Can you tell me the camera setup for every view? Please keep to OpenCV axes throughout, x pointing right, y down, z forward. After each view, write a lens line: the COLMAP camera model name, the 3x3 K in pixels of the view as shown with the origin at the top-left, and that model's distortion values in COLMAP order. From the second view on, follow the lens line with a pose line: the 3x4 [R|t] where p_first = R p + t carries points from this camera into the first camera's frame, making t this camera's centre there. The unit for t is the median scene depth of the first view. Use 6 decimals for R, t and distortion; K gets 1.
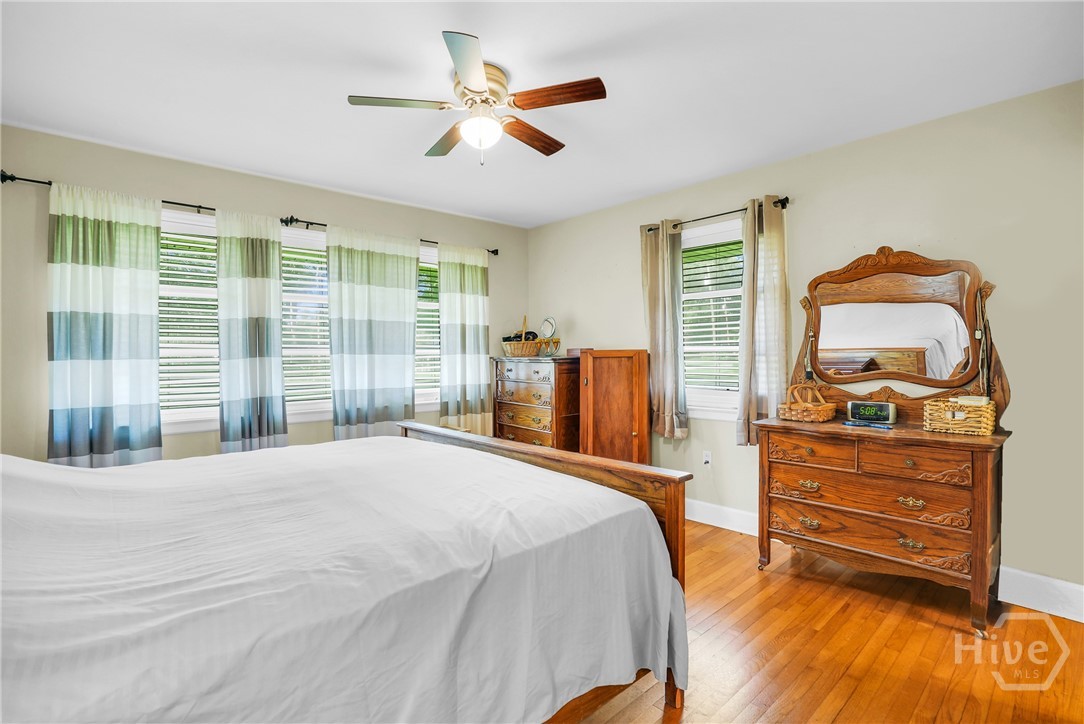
lens RADIAL K [[527.9, 0, 542.0], [0, 527.9, 362.0], [0, 0, 1]] dist [-0.001361, -0.000136]
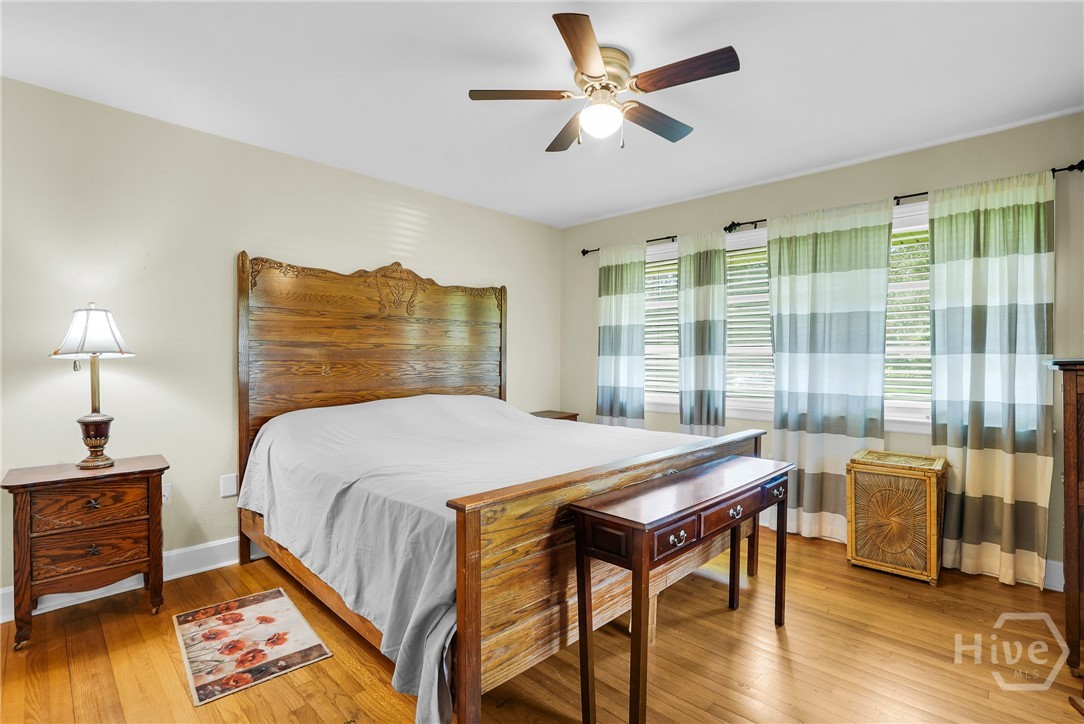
lens RADIAL K [[558.0, 0, 542.0], [0, 558.0, 362.0], [0, 0, 1]] dist [0.000227, 0.000210]
pose [[0.064300, 0.020614, -0.997718, 0.619349], [-0.015155, 0.999691, 0.019678, -0.012335], [0.997816, 0.013855, 0.064593, 0.548162]]
